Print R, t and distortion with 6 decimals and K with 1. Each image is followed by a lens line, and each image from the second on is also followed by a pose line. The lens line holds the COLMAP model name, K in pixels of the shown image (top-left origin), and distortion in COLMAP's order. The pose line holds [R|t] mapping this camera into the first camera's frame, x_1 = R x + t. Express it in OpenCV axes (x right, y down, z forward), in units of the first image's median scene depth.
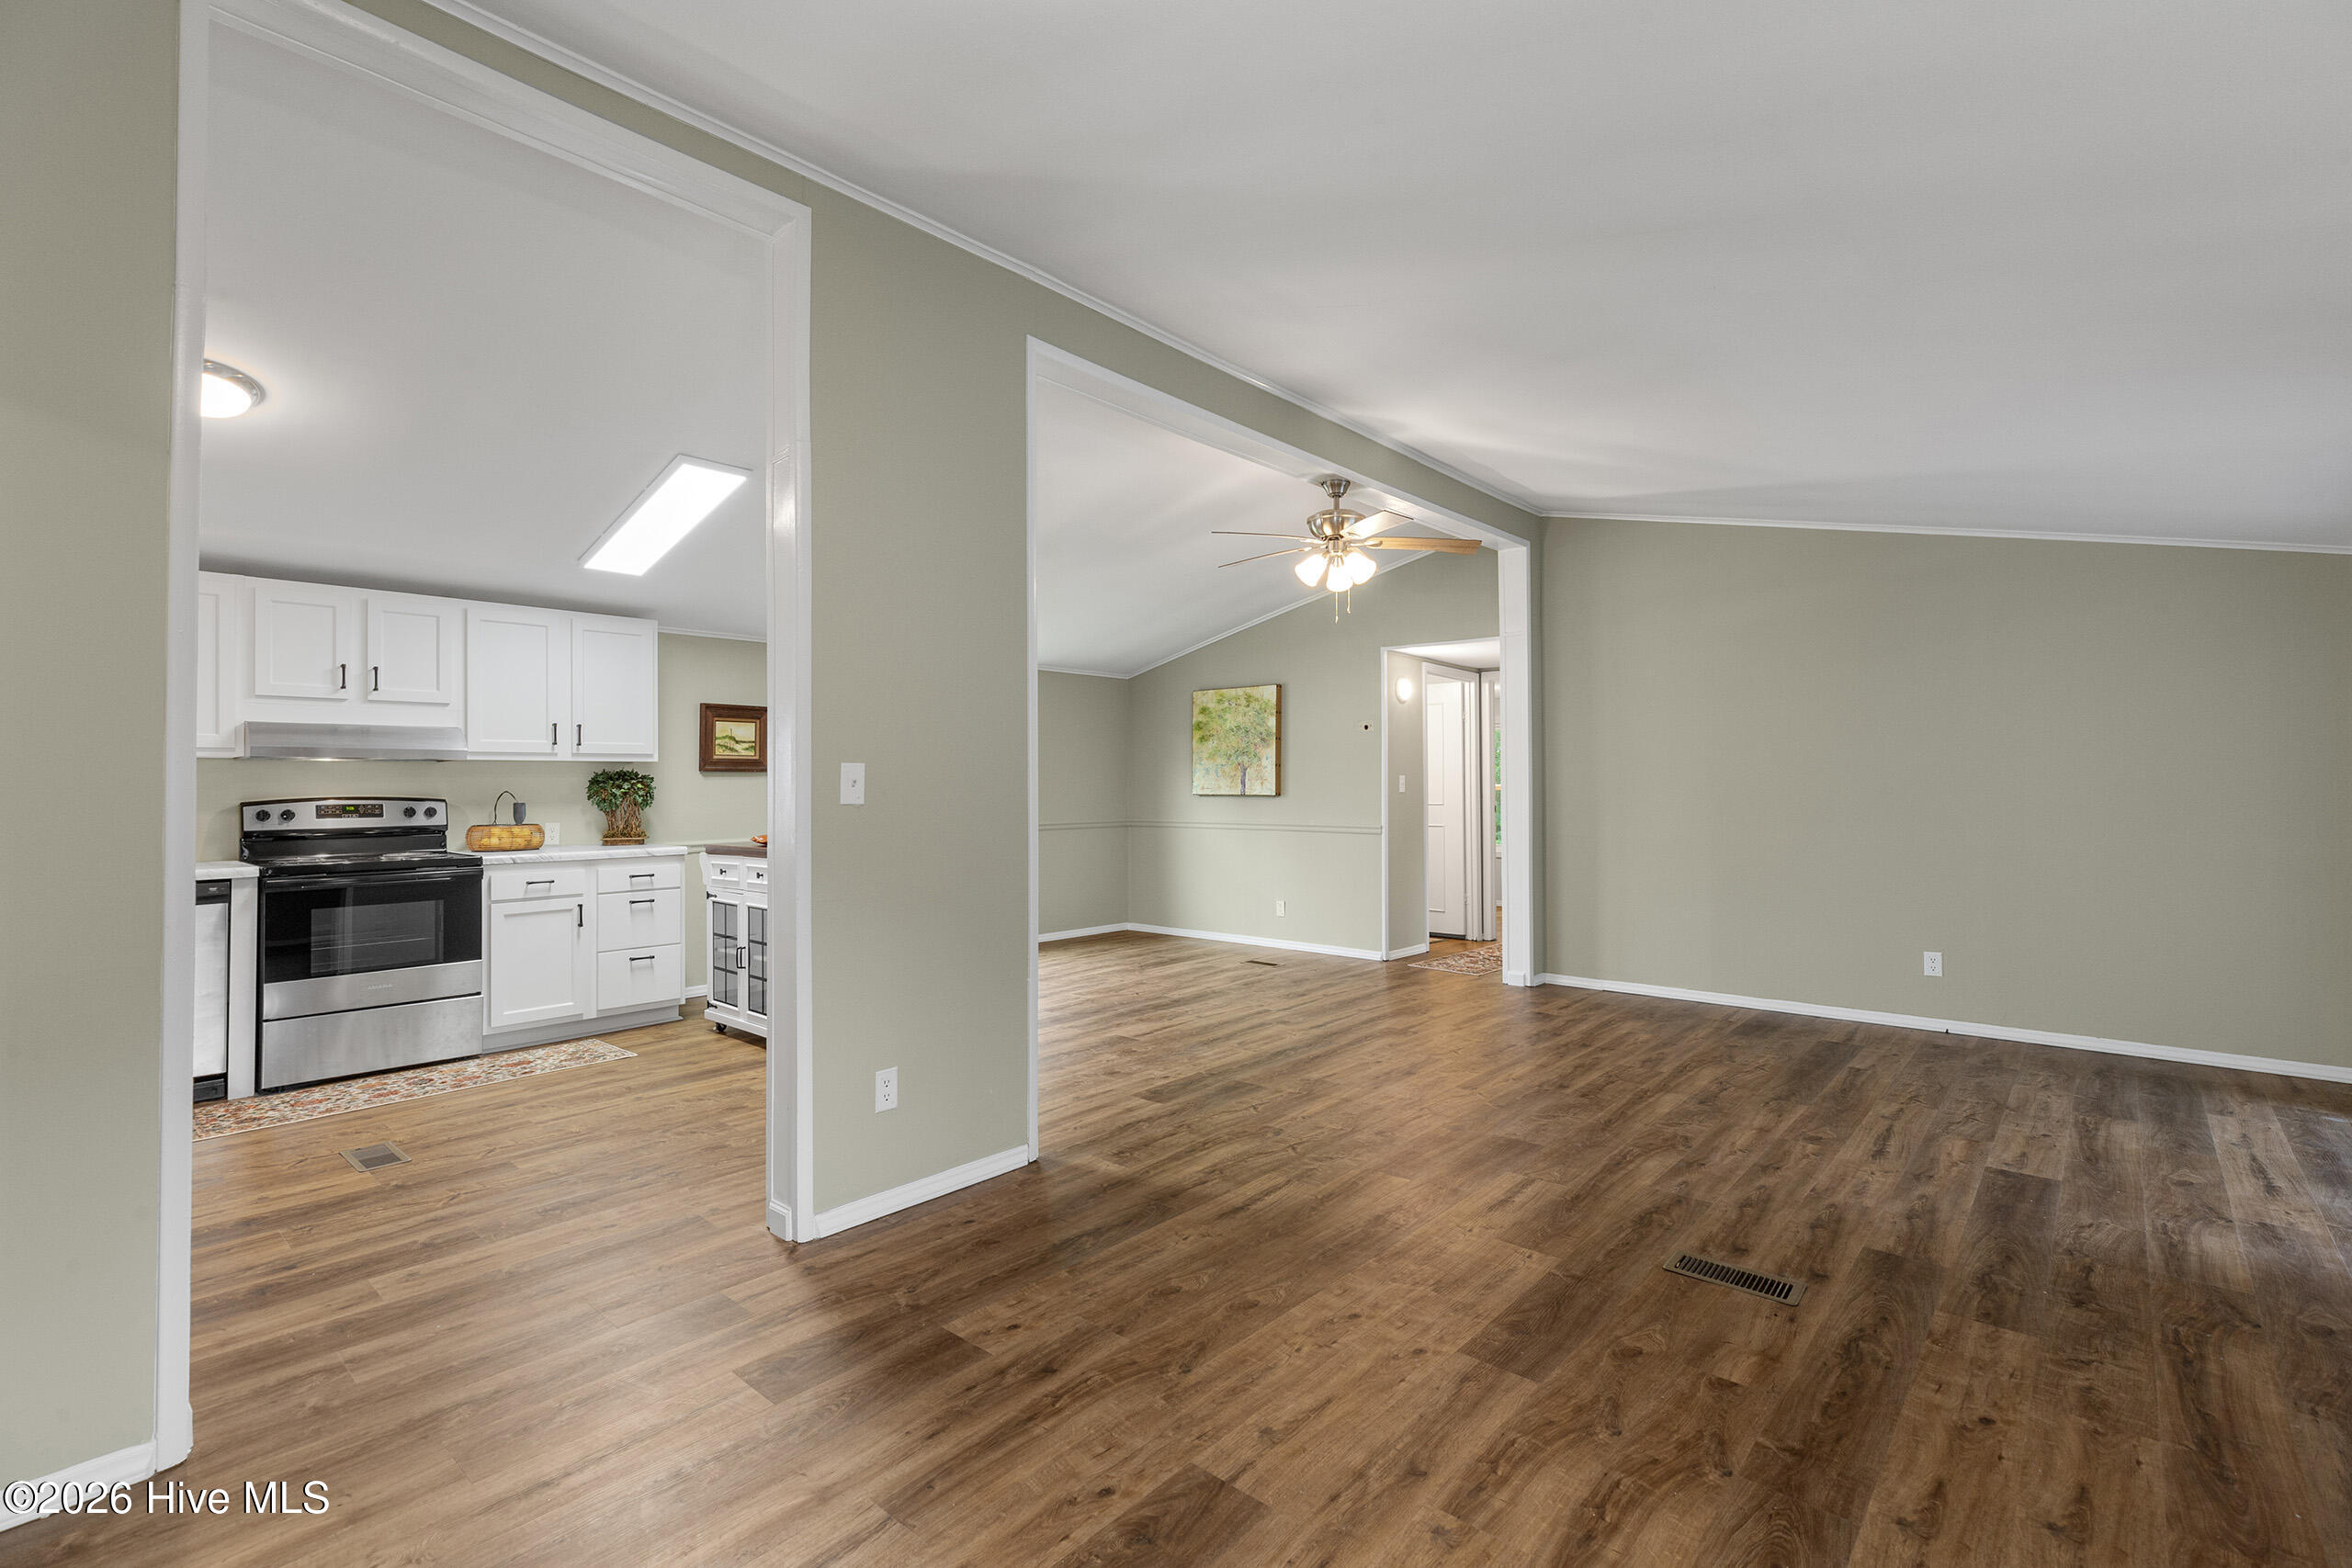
lens RADIAL K [[1051.8, 0, 1175.9], [0, 1051.8, 762.0], [0, 0, 1]] dist [0.004677, -0.000779]
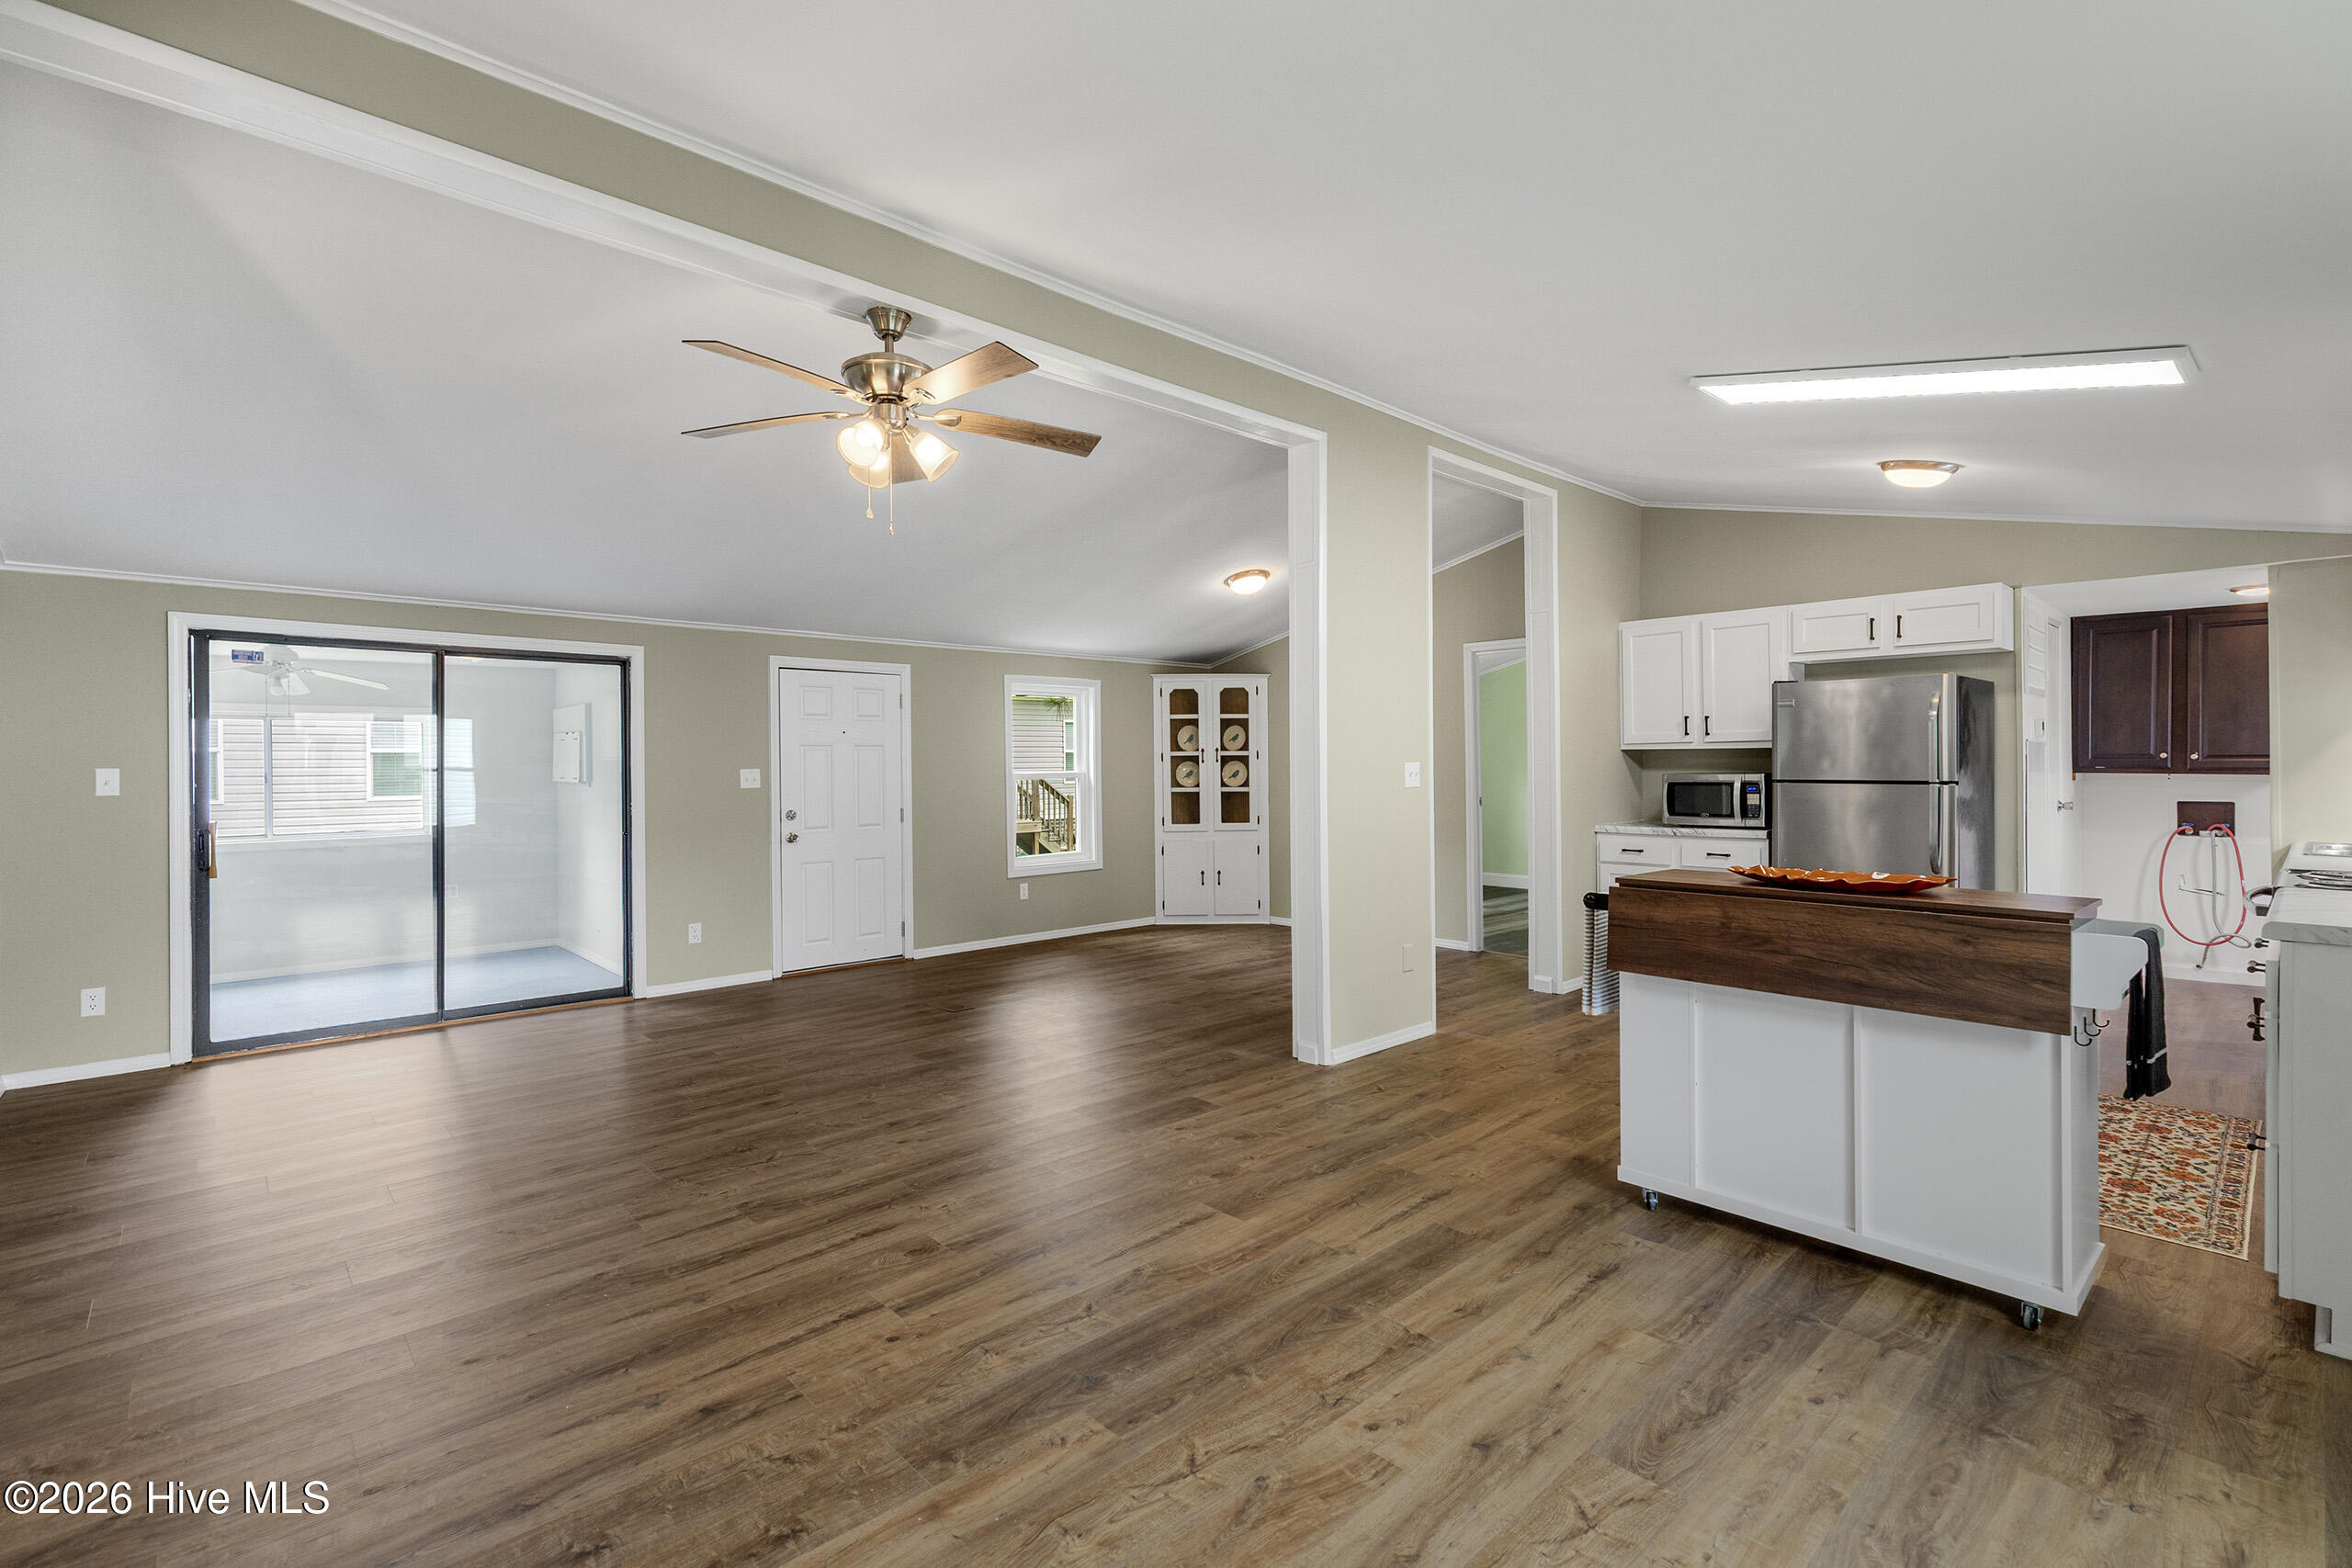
lens RADIAL K [[1051.8, 0, 1174.4], [0, 1051.8, 770.6], [0, 0, 1]] dist [0.004677, -0.000779]
pose [[-0.995297, 0.013073, 0.095987, -0.114141], [0.011084, 0.999713, -0.021225, 0.039112], [-0.096237, -0.020061, -0.995156, 2.356212]]
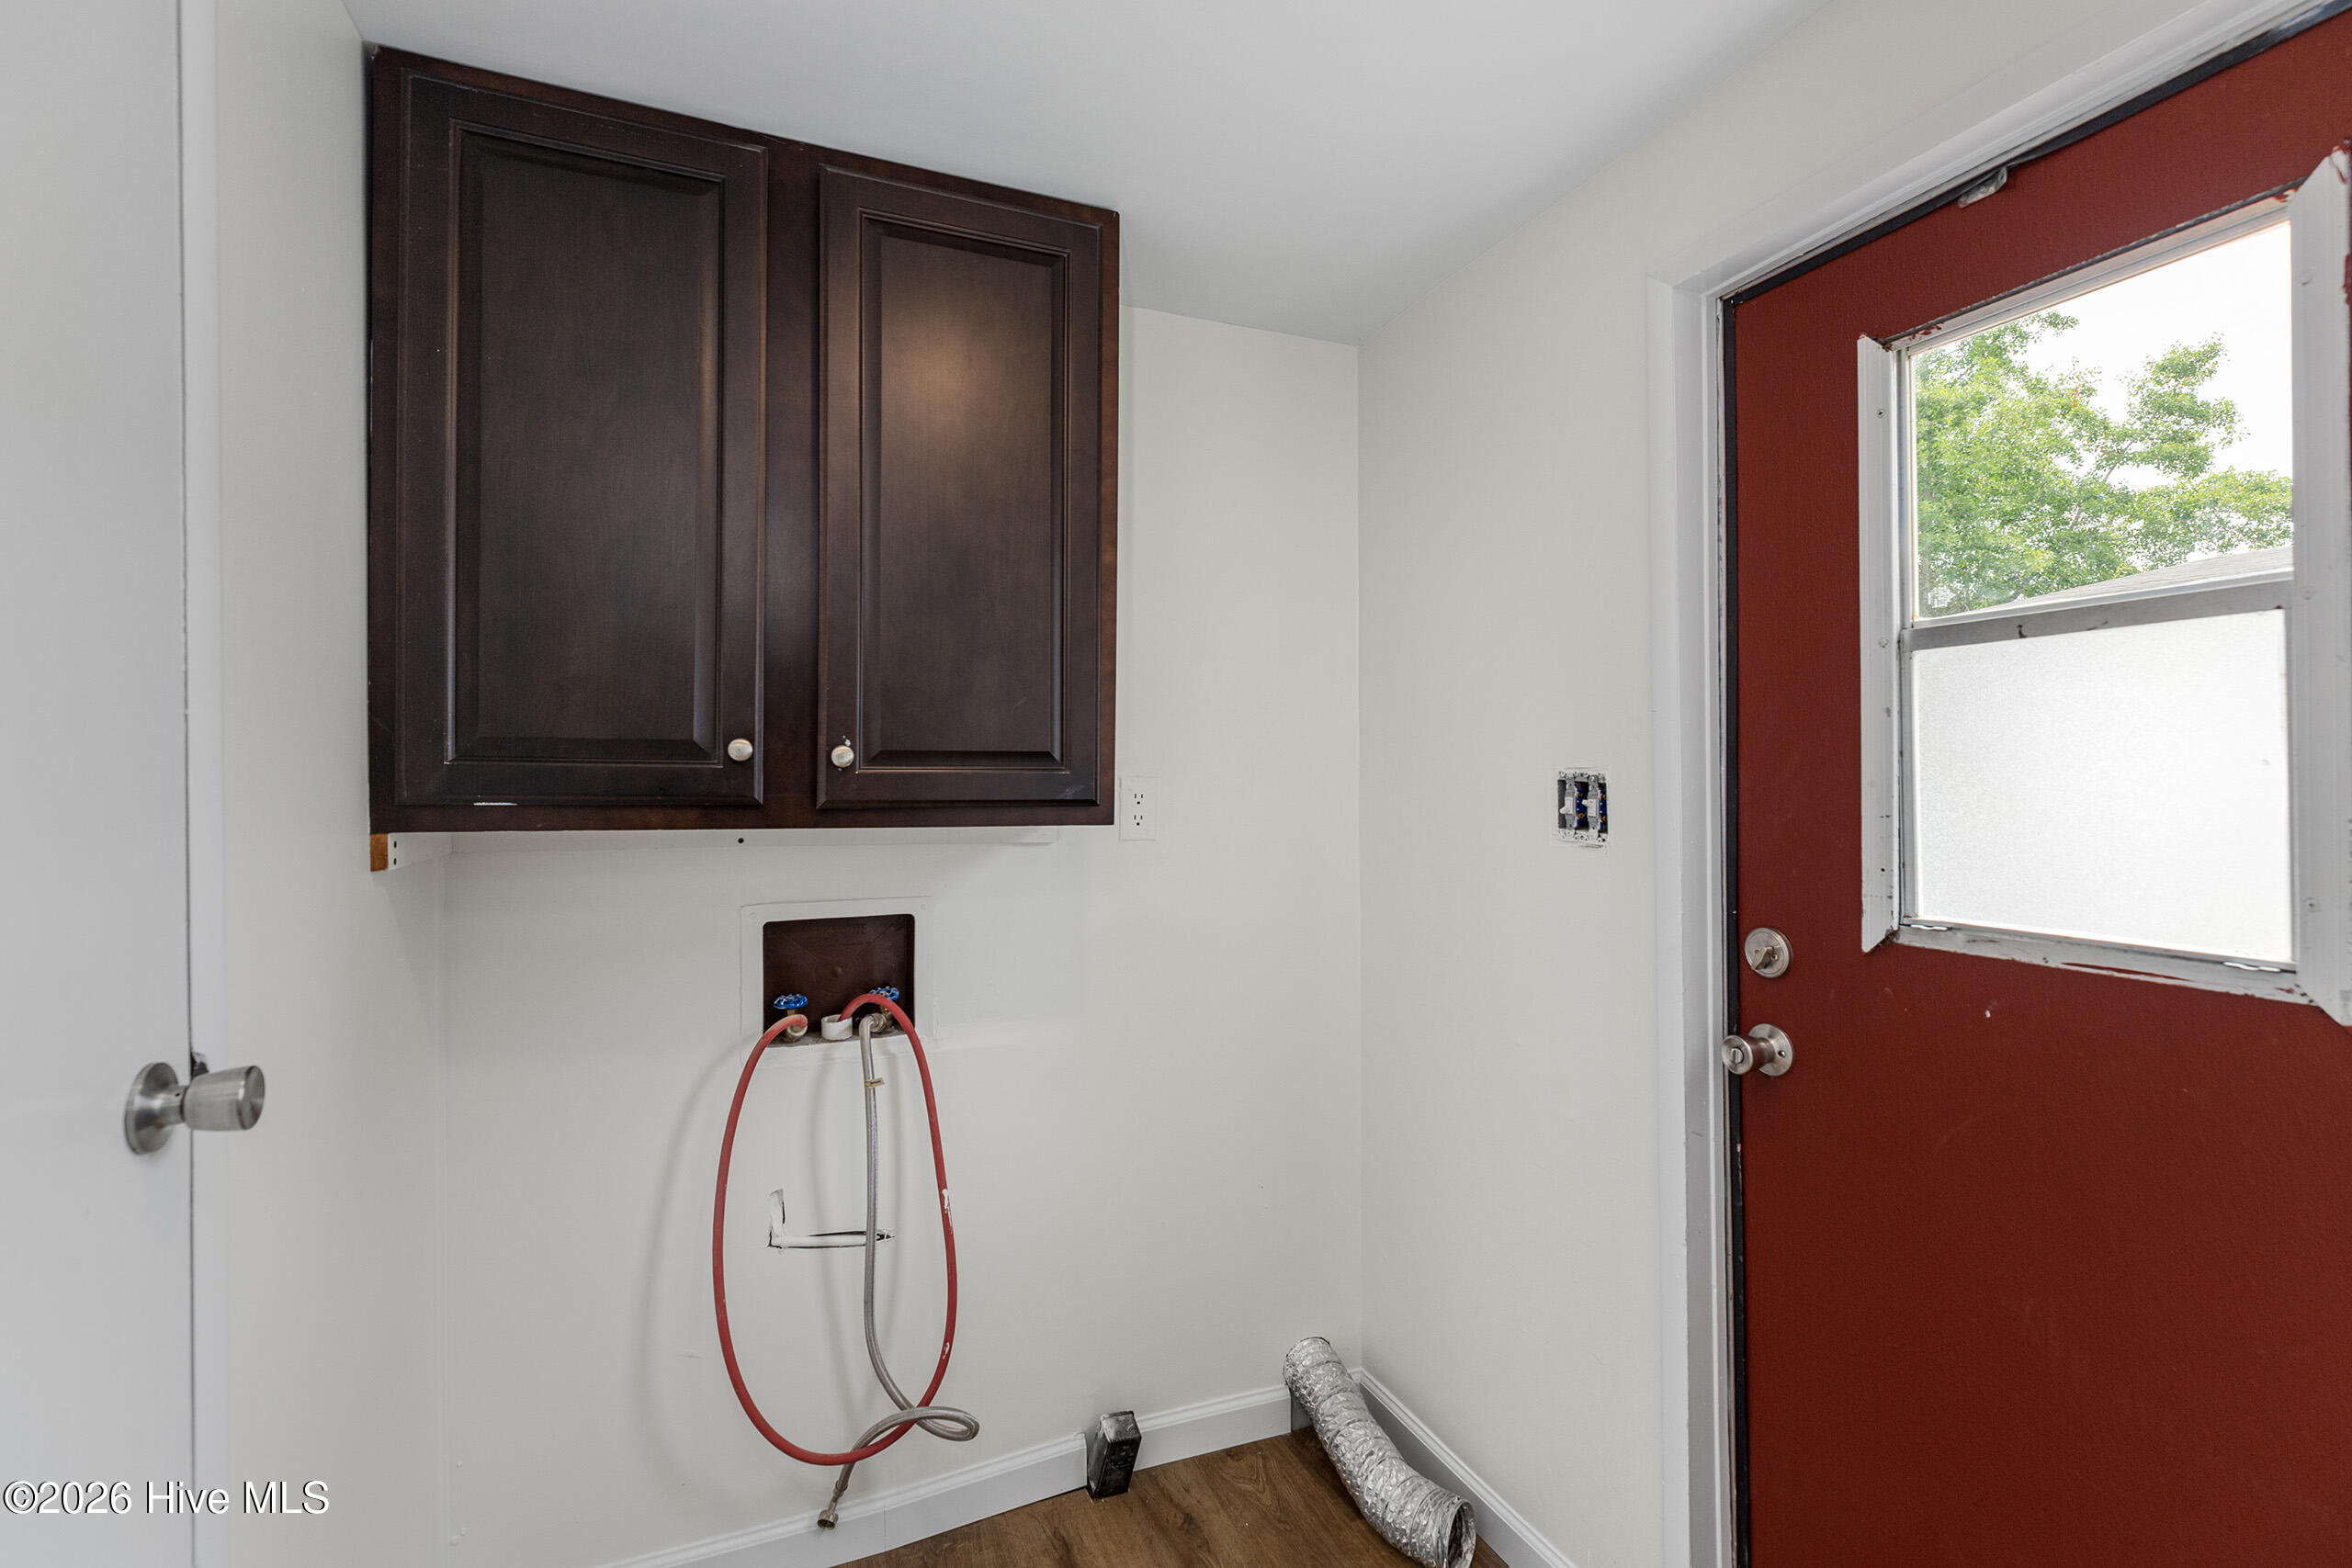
lens RADIAL K [[1051.8, 0, 1183.8], [0, 1051.8, 774.8], [0, 0, 1]] dist [0.004677, -0.000779]
pose [[-0.445202, 0.003815, -0.895422, -1.291574], [0.028752, 0.999536, -0.010037, 0.013587], [0.894968, -0.030214, -0.445105, 0.792041]]
